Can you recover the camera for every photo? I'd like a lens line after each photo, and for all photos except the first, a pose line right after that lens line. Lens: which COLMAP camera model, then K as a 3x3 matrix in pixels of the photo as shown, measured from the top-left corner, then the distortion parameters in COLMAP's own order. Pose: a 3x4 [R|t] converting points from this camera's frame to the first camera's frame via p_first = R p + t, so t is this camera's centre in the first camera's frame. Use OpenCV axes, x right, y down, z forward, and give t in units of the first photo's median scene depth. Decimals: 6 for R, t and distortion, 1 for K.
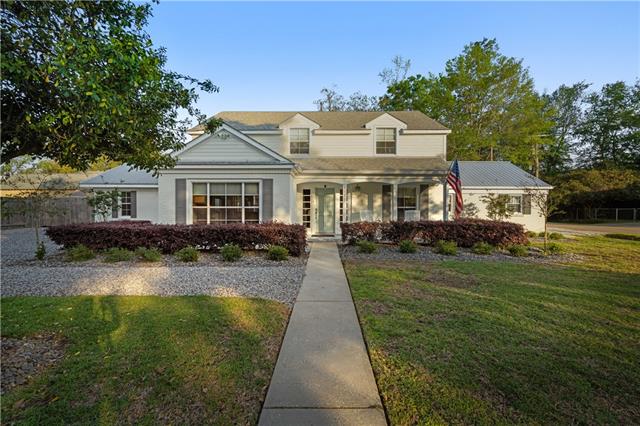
lens RADIAL K [[314.1, 0, 319.2], [0, 314.1, 215.7], [0, 0, 1]] dist [-0.000683, 0.000053]
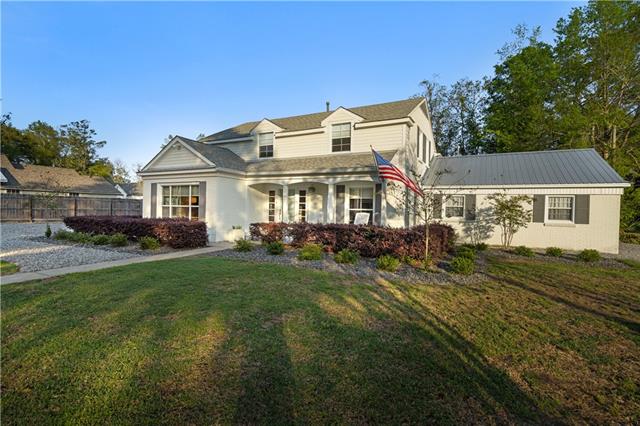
lens RADIAL K [[314.1, 0, 320.2], [0, 314.1, 210.4], [0, 0, 1]] dist [-0.000683, 0.000053]
pose [[0.876902, 0.022167, -0.480157, 0.609724], [-0.032493, 0.999385, -0.013204, -0.009764], [0.479569, 0.027180, 0.877083, 0.167034]]
